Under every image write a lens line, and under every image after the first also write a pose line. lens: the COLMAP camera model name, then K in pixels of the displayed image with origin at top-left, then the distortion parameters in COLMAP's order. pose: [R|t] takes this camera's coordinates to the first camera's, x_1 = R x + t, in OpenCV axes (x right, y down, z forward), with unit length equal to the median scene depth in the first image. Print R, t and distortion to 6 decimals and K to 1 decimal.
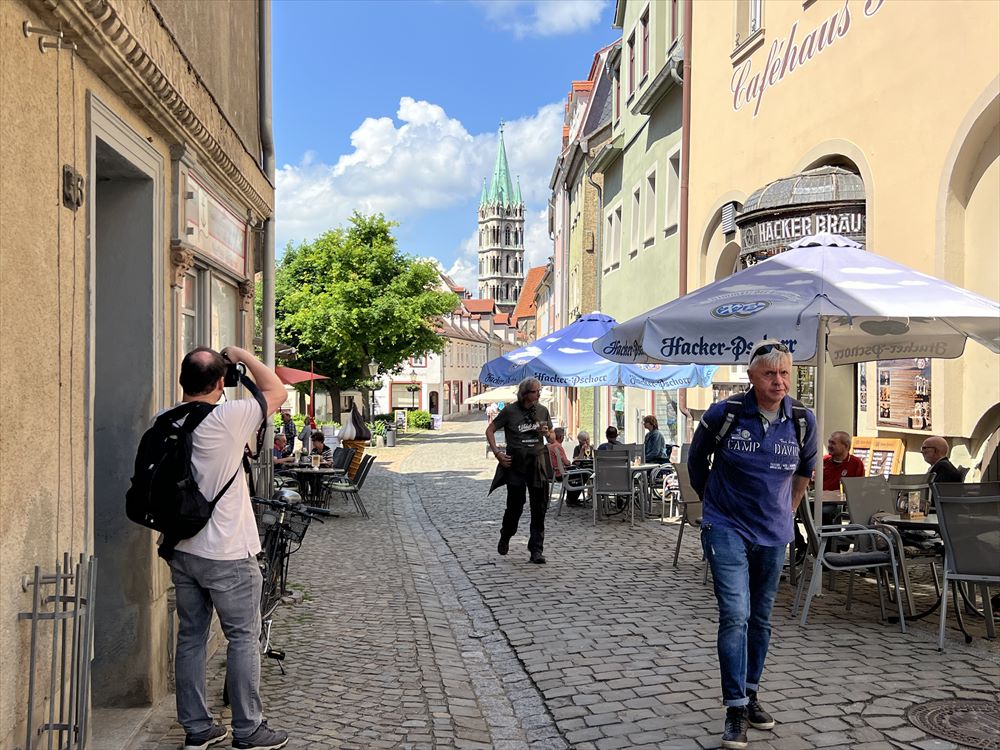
lens RADIAL K [[1057.1, 0, 499.9], [0, 1057.1, 377.2], [0, 0, 1]] dist [-0.021257, 0.000000]
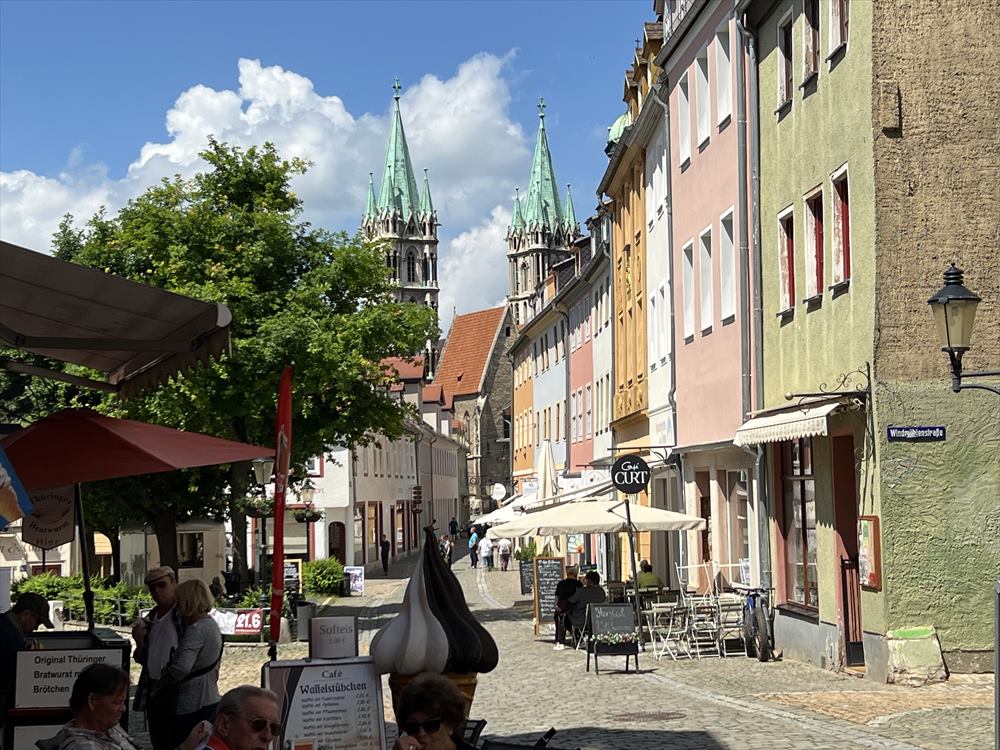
lens RADIAL K [[1636.2, 0, 499.9], [0, 1636.2, 376.4], [0, 0, 1]] dist [-0.053821, 0.000000]
pose [[0.996728, -0.020609, 0.078162, -0.068993], [0.026560, 0.996764, -0.075872, 0.007547], [-0.076345, 0.077699, 0.994049, 0.273606]]
